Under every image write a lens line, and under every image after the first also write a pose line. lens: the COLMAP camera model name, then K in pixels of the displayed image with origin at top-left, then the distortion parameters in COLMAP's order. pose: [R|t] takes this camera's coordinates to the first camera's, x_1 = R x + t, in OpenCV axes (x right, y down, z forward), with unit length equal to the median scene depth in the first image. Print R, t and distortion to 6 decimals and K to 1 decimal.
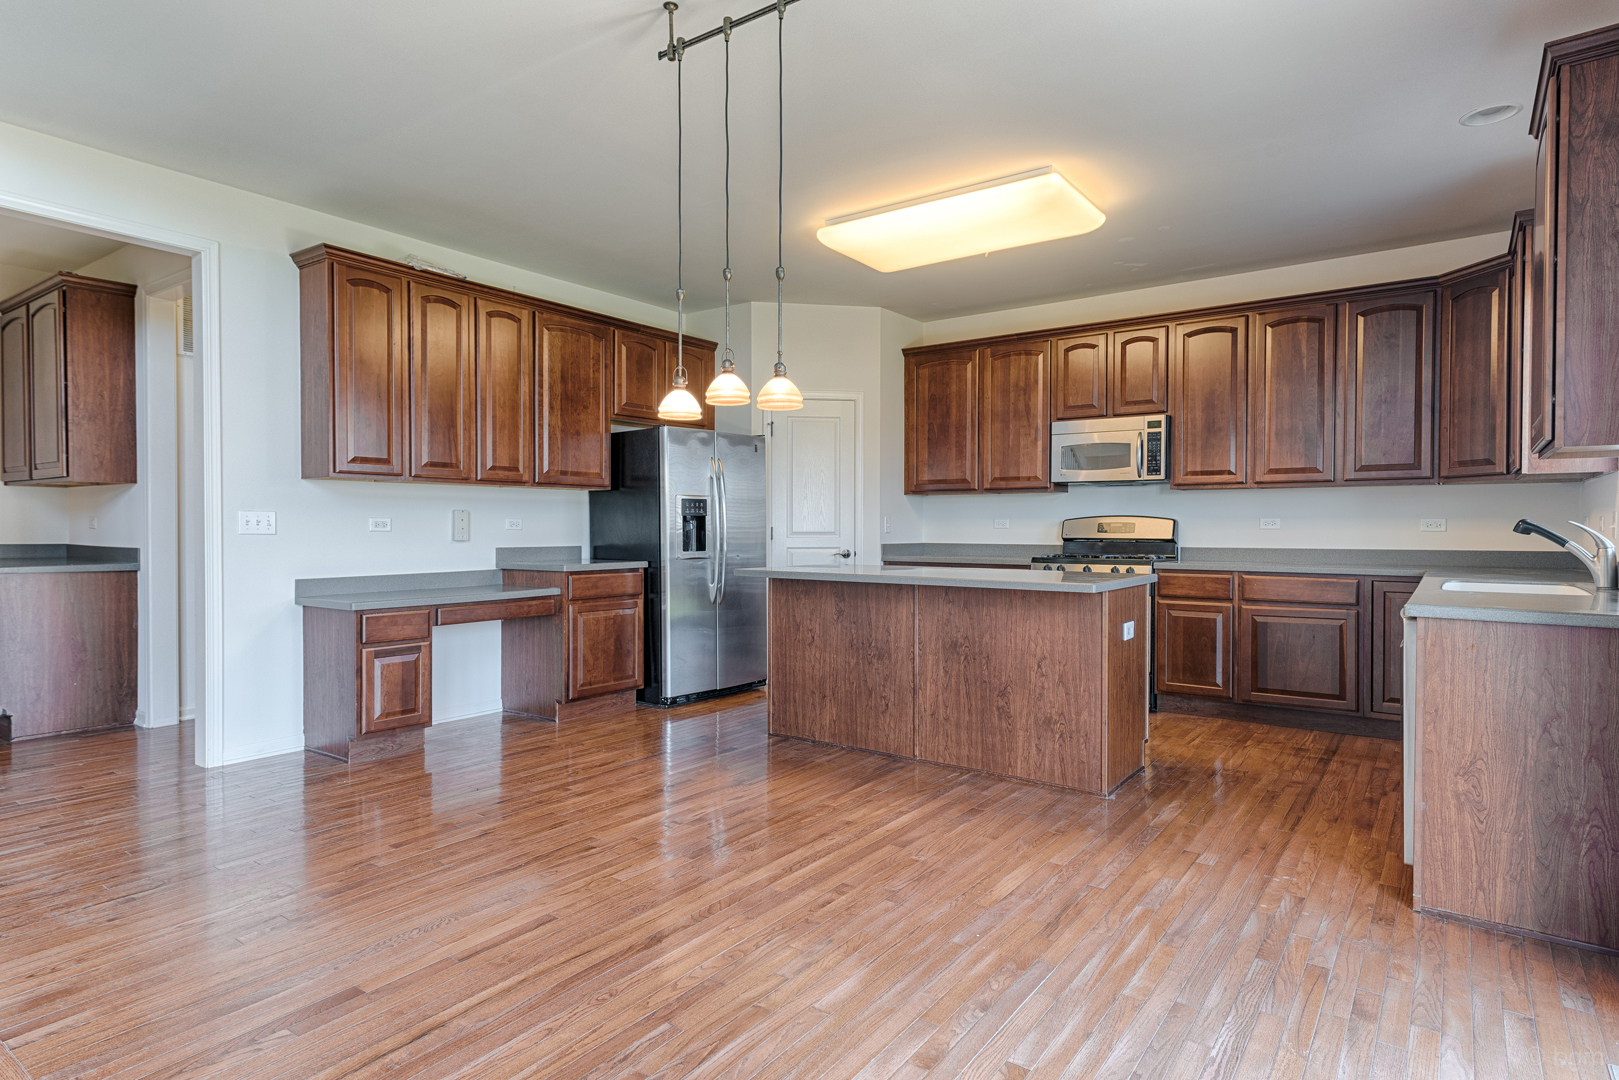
lens RADIAL K [[875.6, 0, 813.3], [0, 875.6, 538.2], [0, 0, 1]] dist [0.033661, -0.015908]
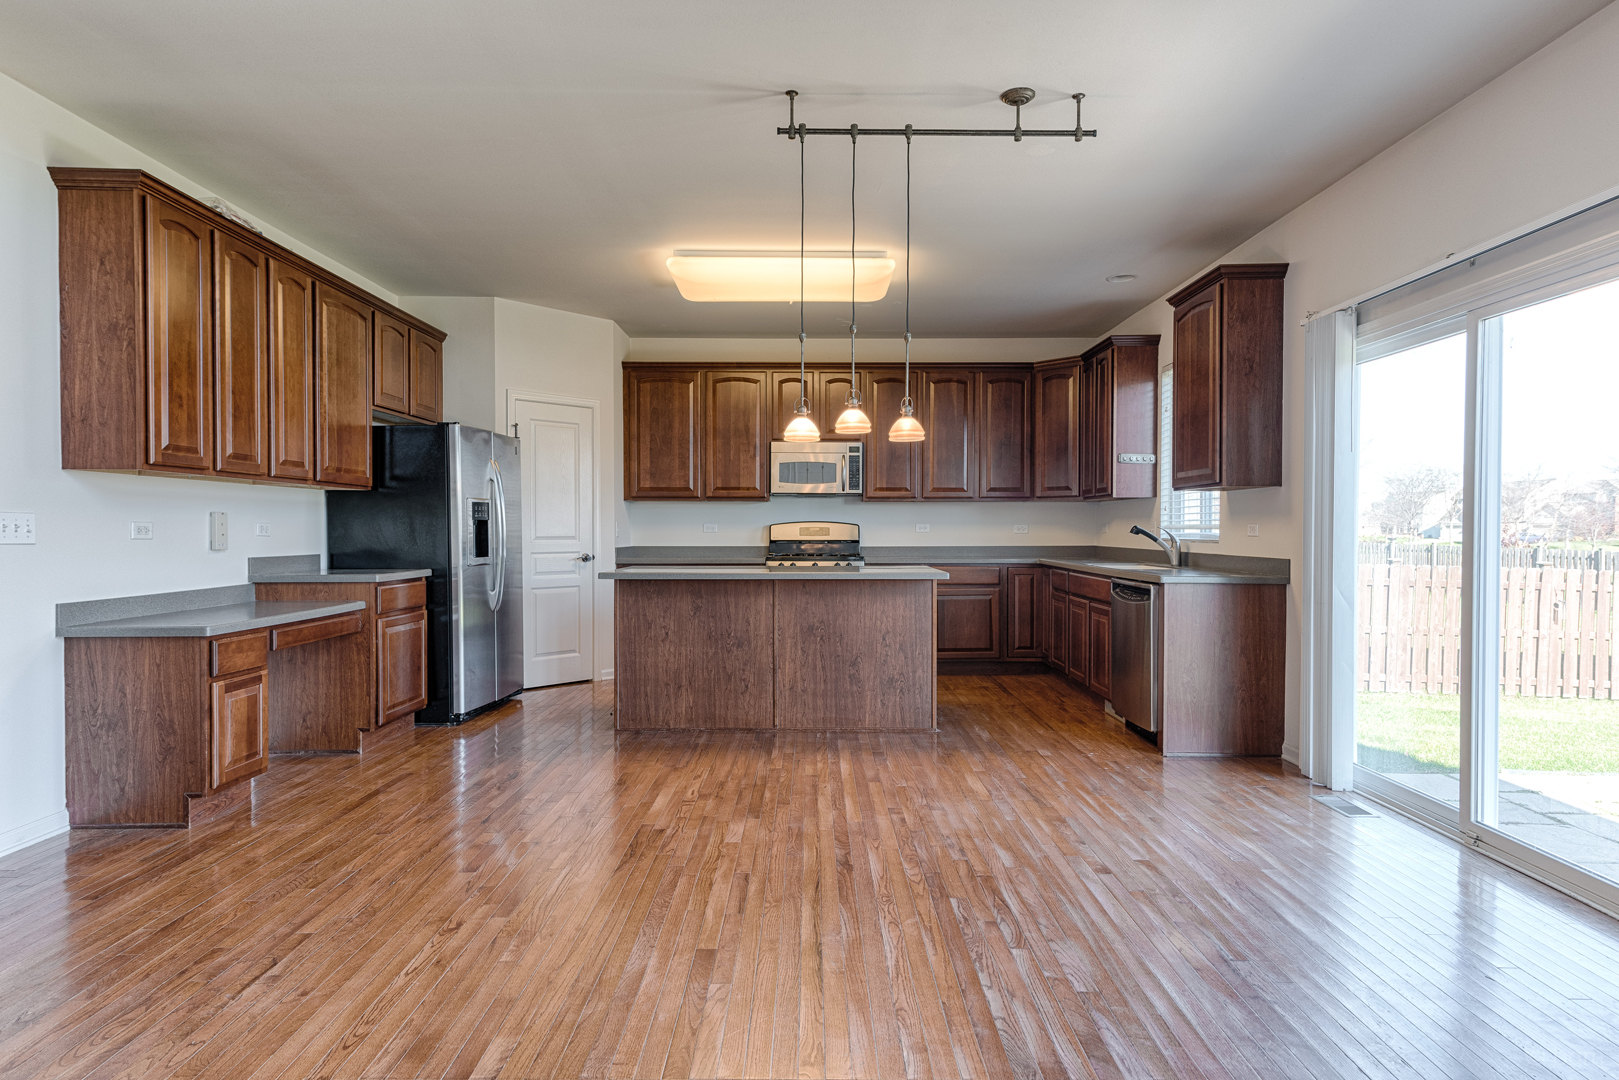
lens RADIAL K [[885.6, 0, 812.3], [0, 885.6, 544.7], [0, 0, 1]] dist [0.037653, -0.022065]
pose [[0.808555, -0.011809, 0.588302, -0.472930], [0.009860, 0.999930, 0.006520, -0.001696], [-0.588337, 0.000529, 0.808615, 0.008156]]
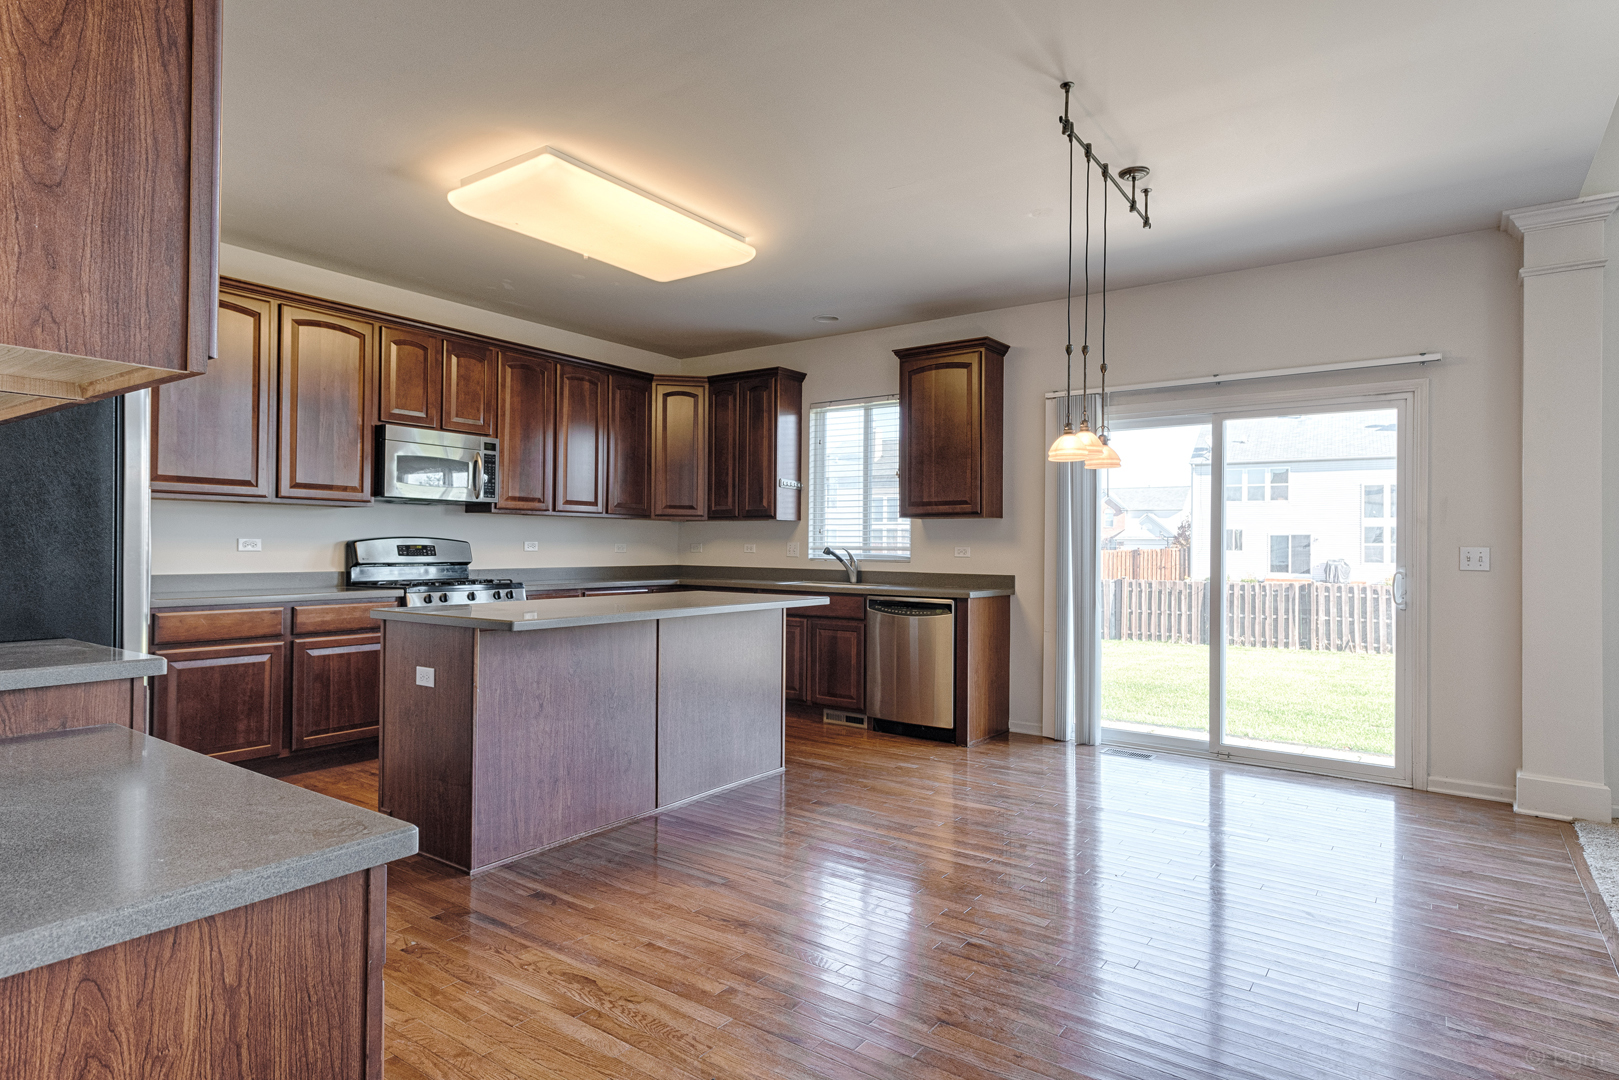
lens RADIAL K [[875.6, 0, 813.3], [0, 875.6, 538.2], [0, 0, 1]] dist [0.033661, -0.015908]
pose [[-0.004957, 0.008186, 0.999954, -0.698105], [0.006896, 0.999943, -0.008152, -0.017609], [-0.999964, 0.006856, -0.005013, 0.736607]]
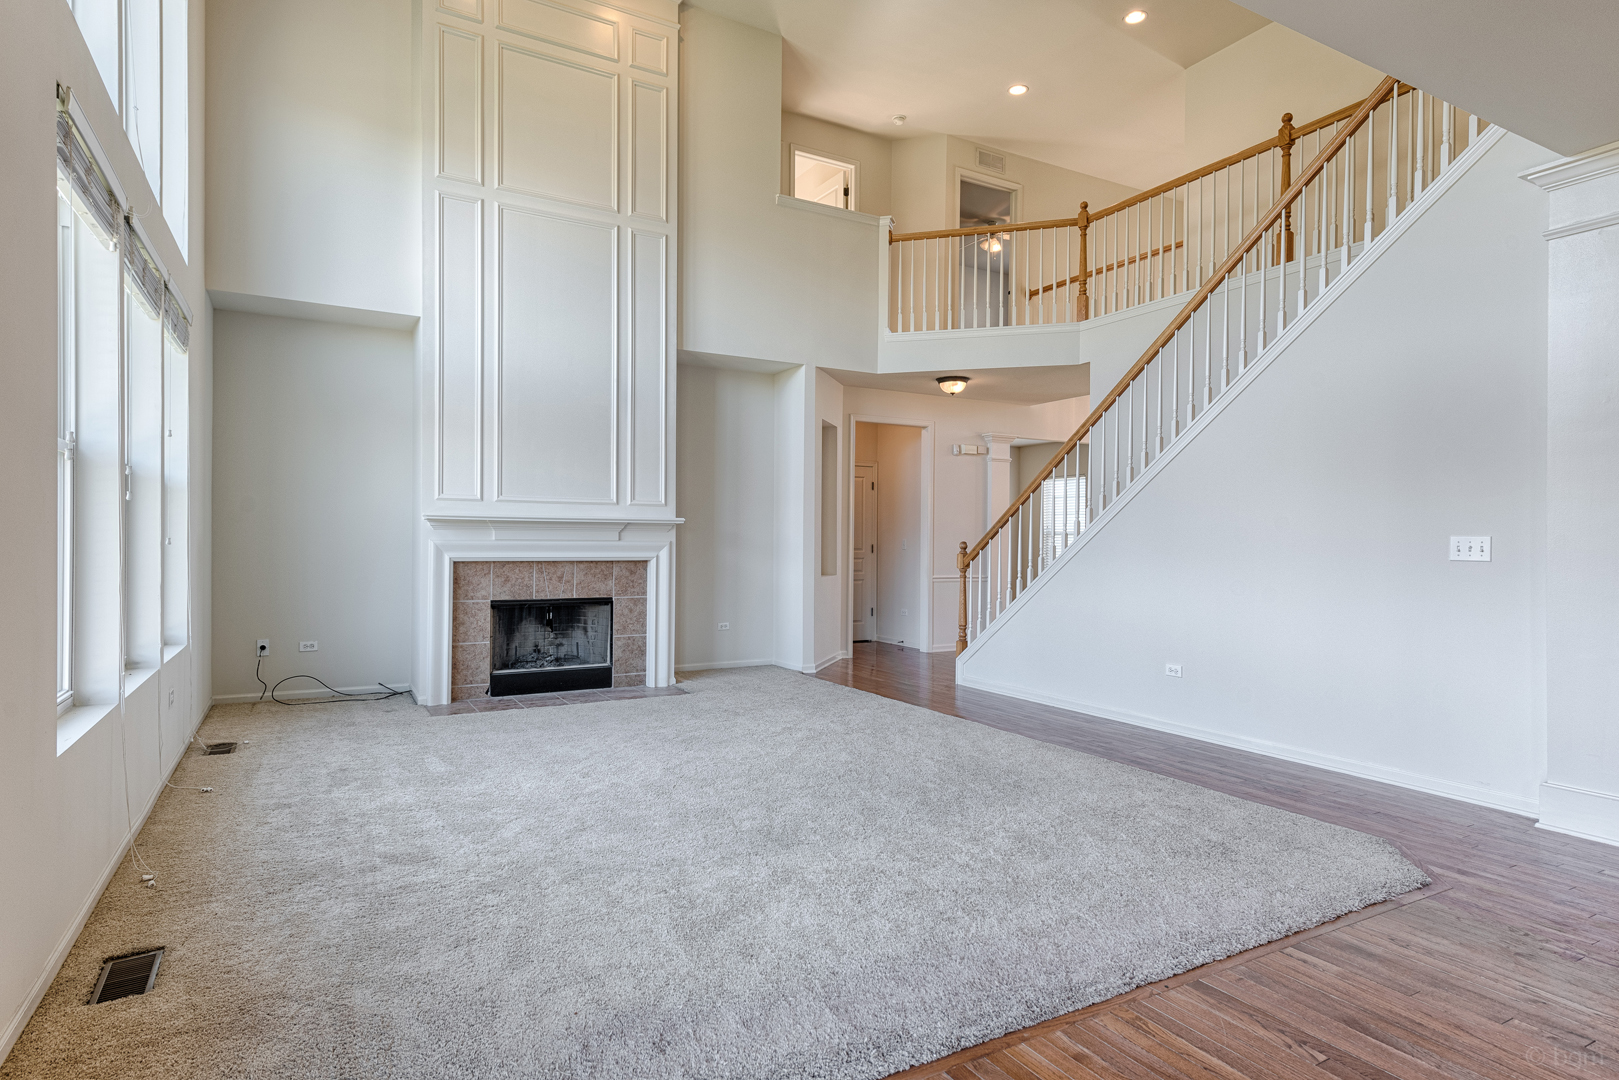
lens RADIAL K [[875.6, 0, 813.3], [0, 875.6, 538.2], [0, 0, 1]] dist [0.033661, -0.015908]
pose [[-0.410525, -0.008124, -0.911813, 0.233393], [-0.024427, 0.999699, 0.002091, -0.009121], [0.911522, 0.023131, -0.410600, 0.358774]]
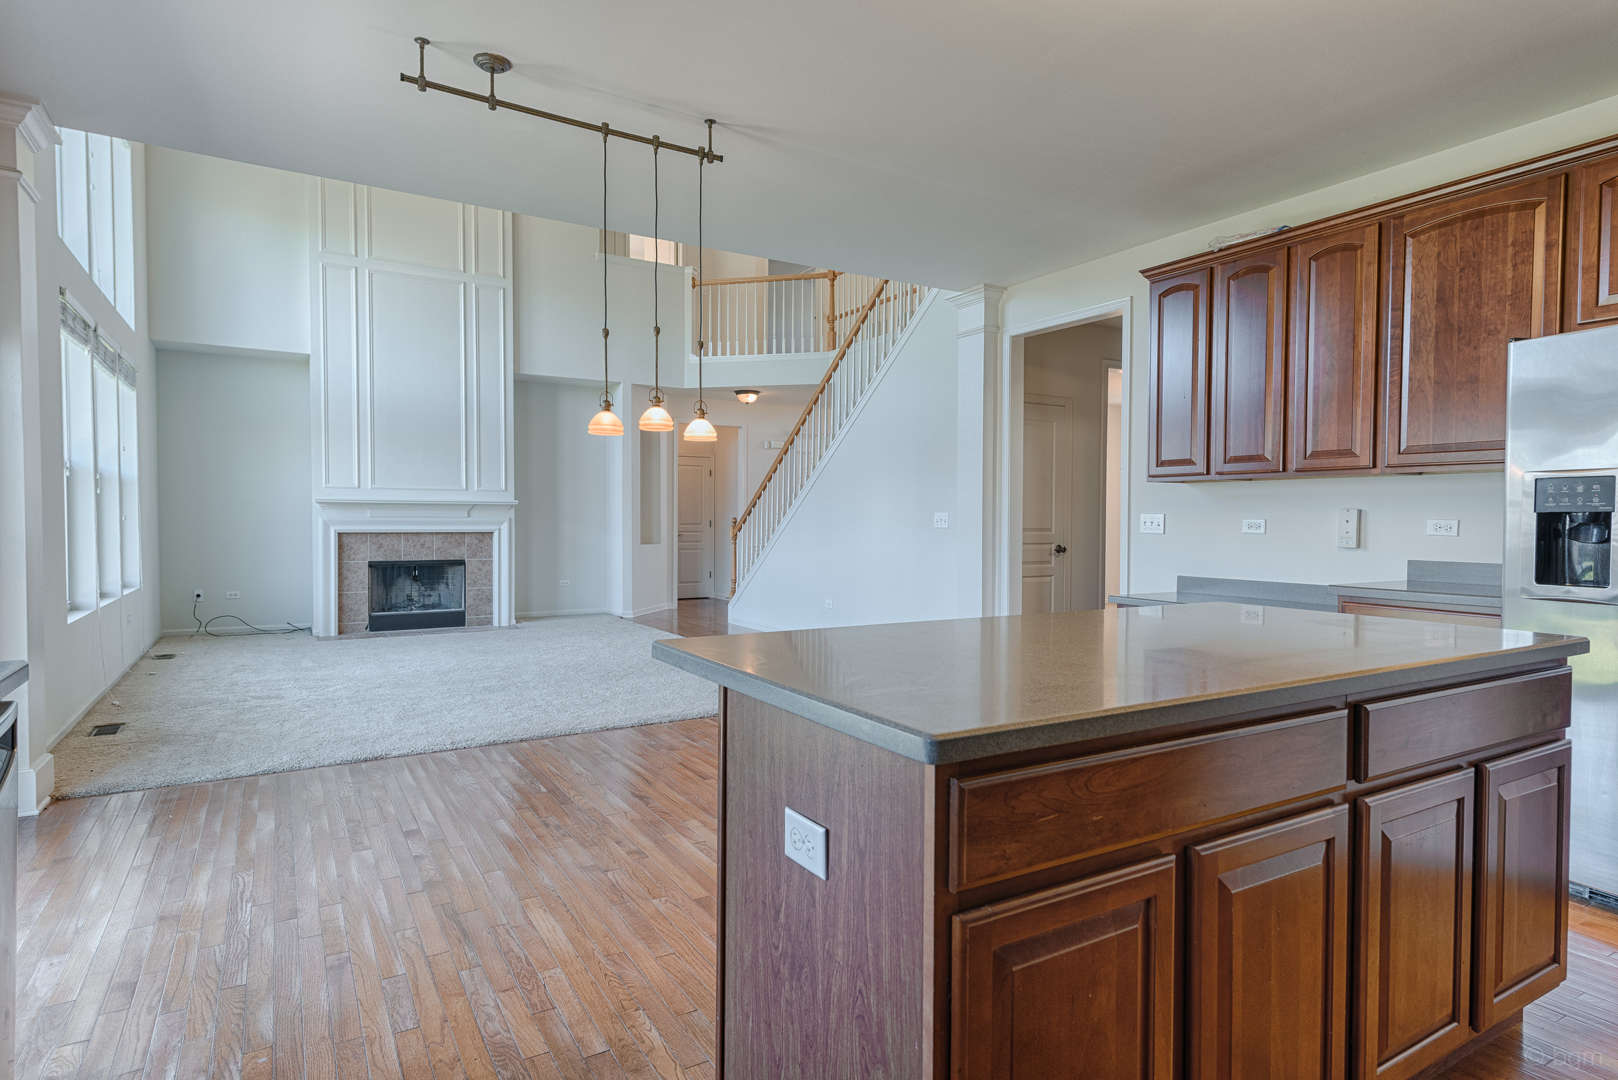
lens RADIAL K [[875.1, 0, 812.8], [0, 875.1, 538.2], [0, 0, 1]] dist [0.033661, -0.015908]
pose [[-0.386945, 0.016491, -0.921955, 0.544018], [-0.021981, 0.999391, 0.027101, -0.017548], [0.921841, 0.030752, -0.386347, 0.919752]]
